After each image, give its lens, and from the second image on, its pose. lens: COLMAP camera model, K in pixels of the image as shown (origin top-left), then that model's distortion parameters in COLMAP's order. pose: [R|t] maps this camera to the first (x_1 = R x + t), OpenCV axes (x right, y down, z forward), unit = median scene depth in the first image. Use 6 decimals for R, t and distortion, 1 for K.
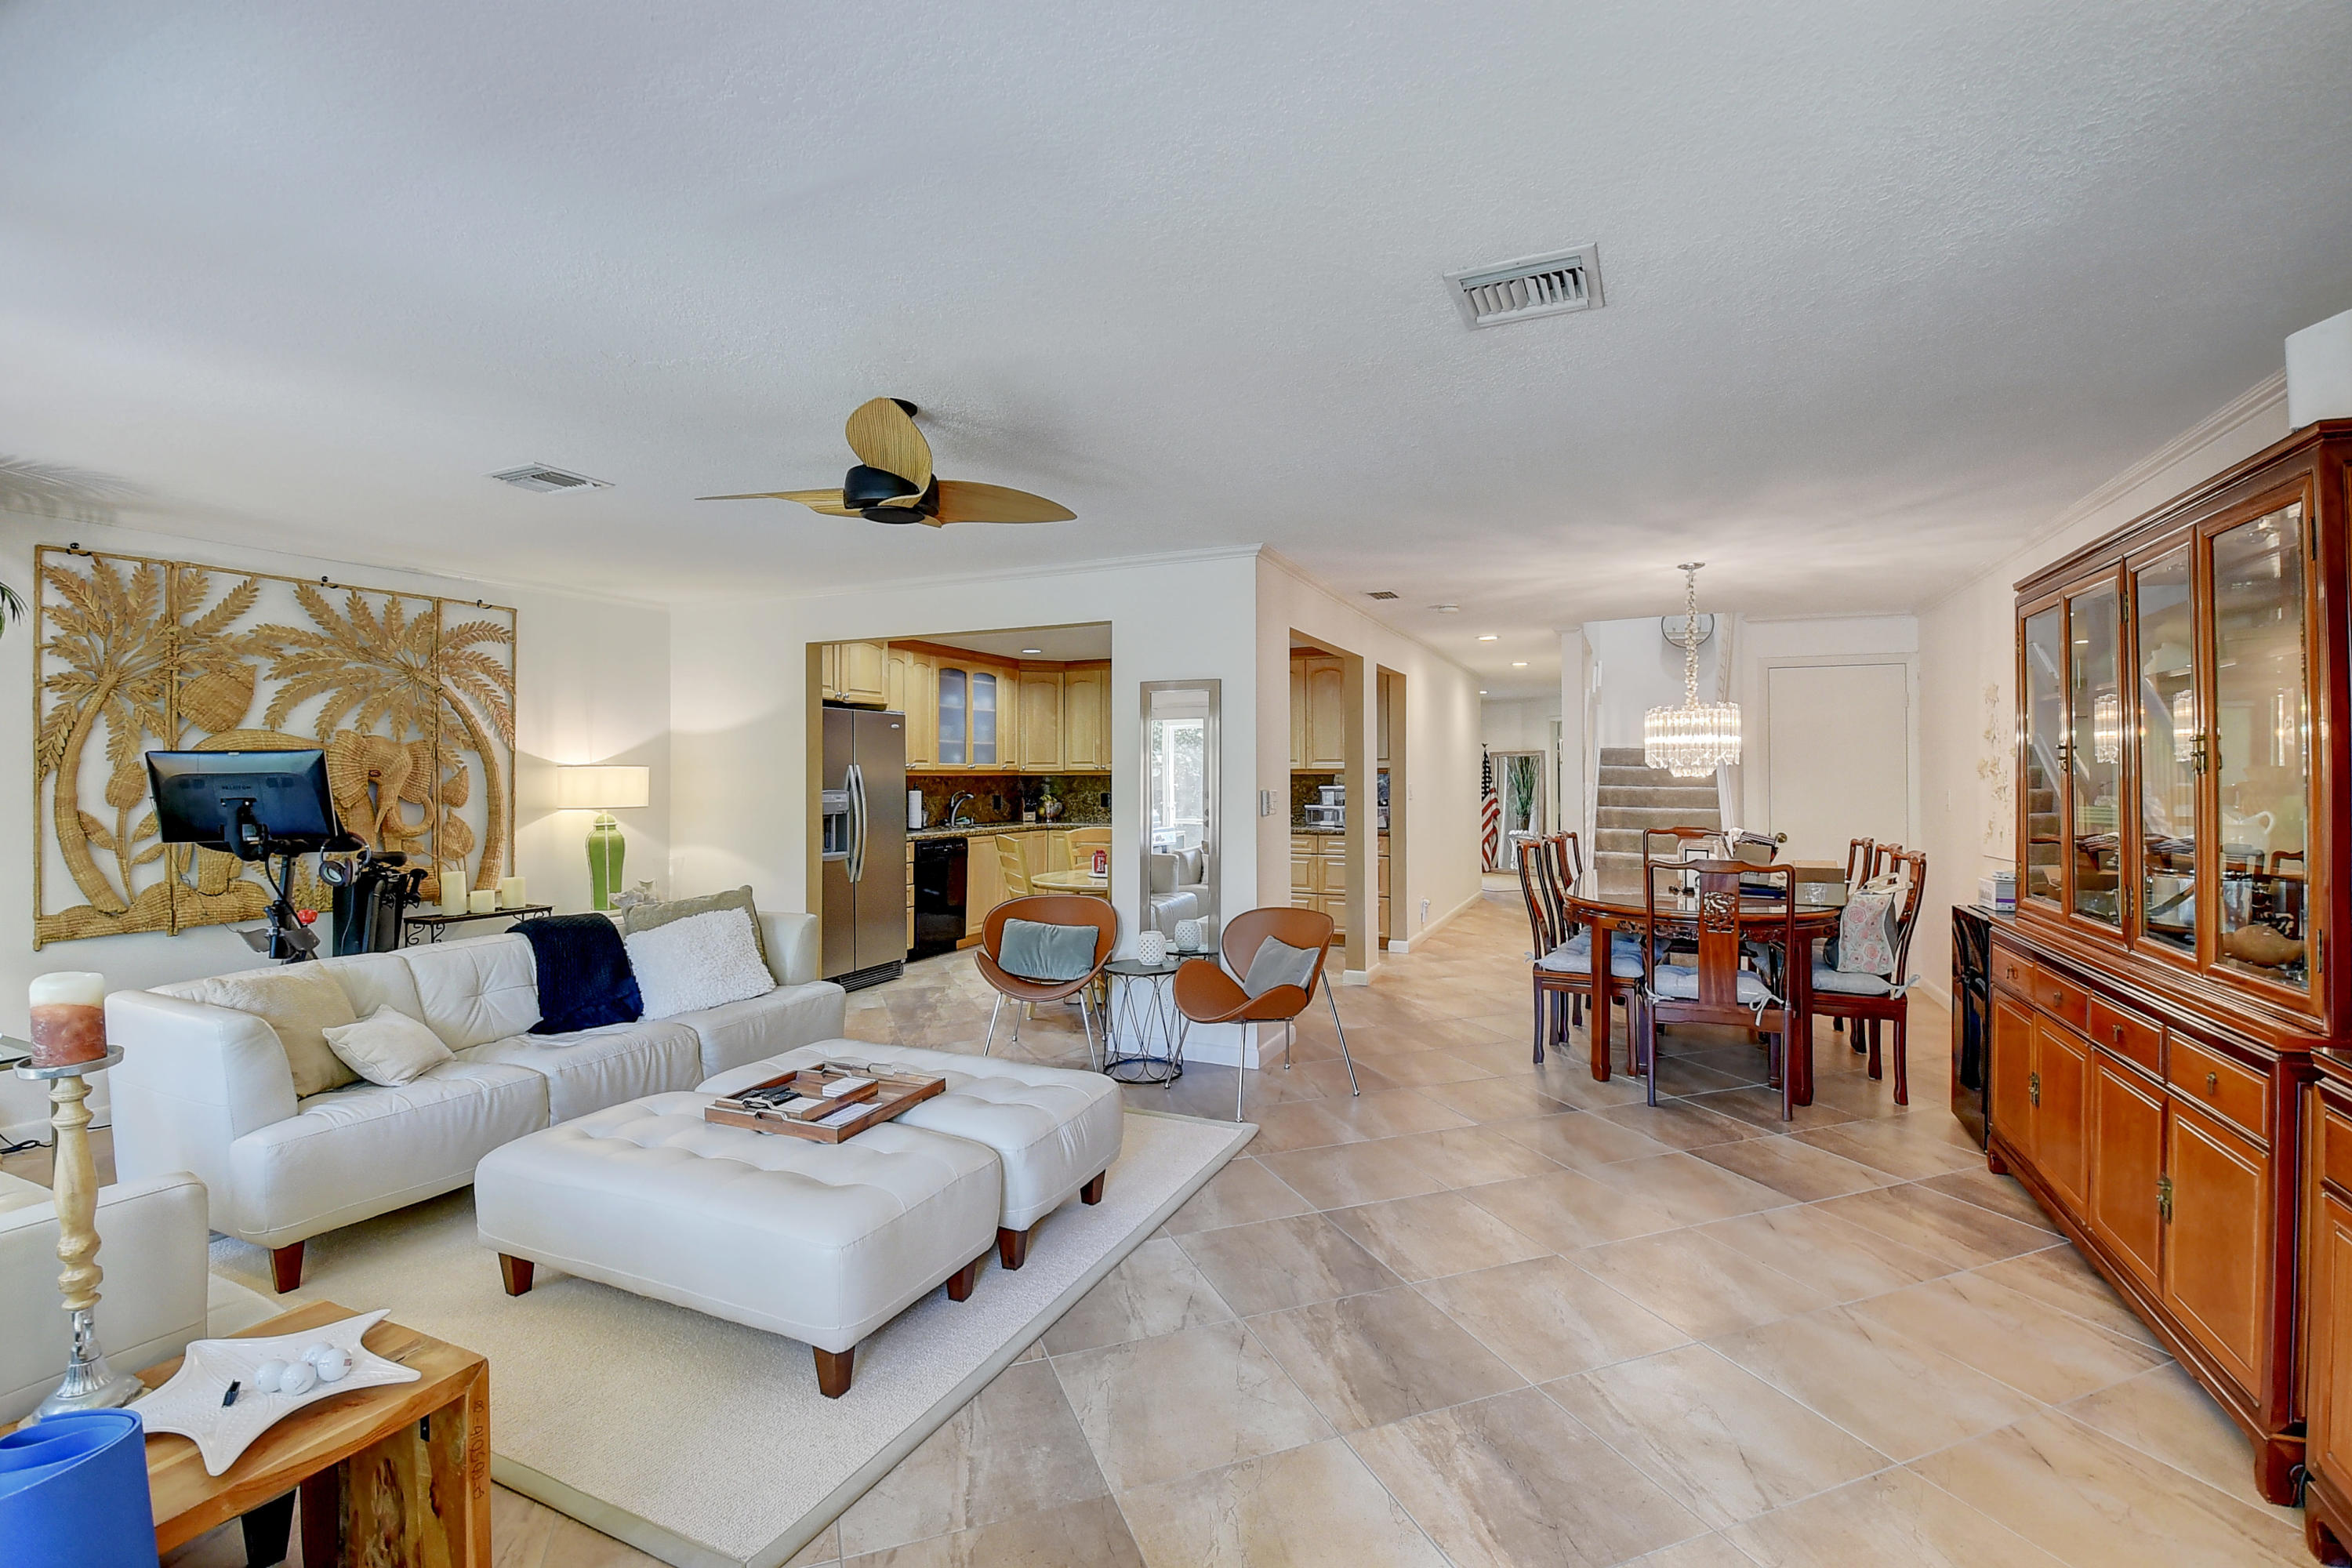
lens RADIAL K [[1024.6, 0, 1171.9], [0, 1024.6, 779.3], [0, 0, 1]] dist [-0.013100, -0.010956]
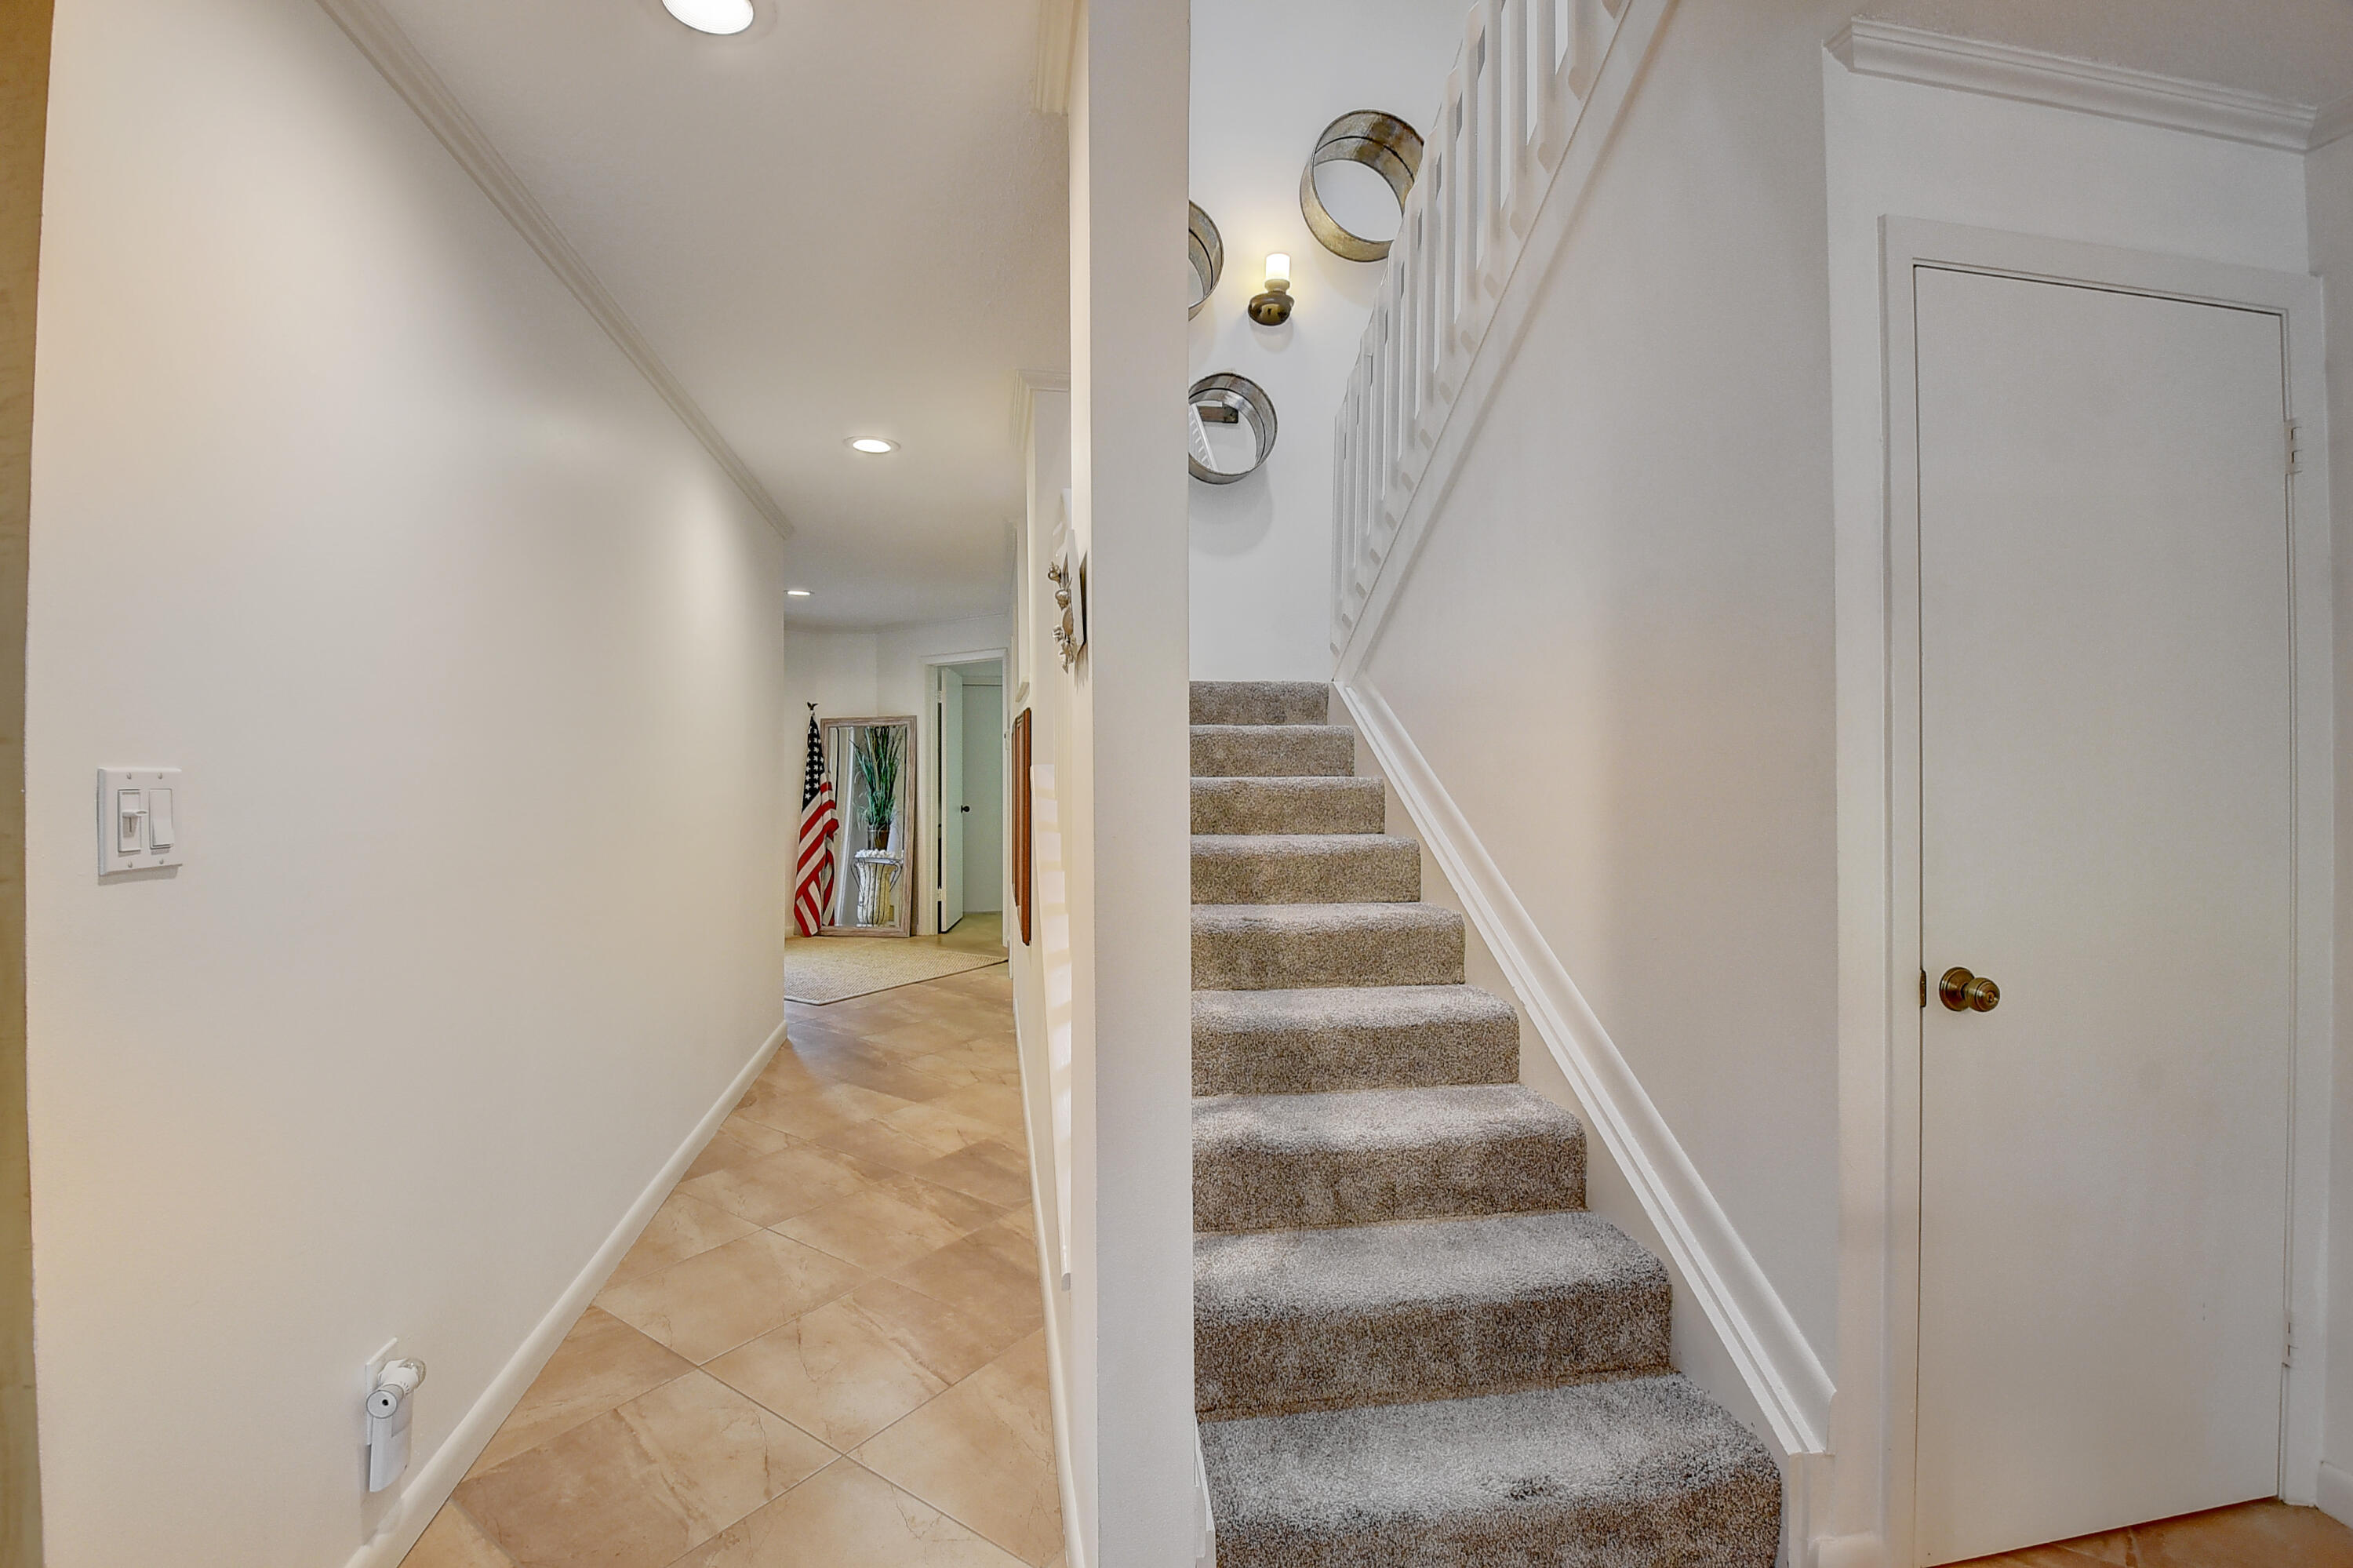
lens RADIAL K [[1025.1, 0, 1176.8], [0, 1025.1, 767.7], [0, 0, 1]] dist [-0.013100, -0.010956]
pose [[0.817824, -0.000252, 0.575469, 0.184416], [-0.006195, 0.999938, 0.009242, -0.007520], [-0.575436, -0.011123, 0.817772, 0.534983]]
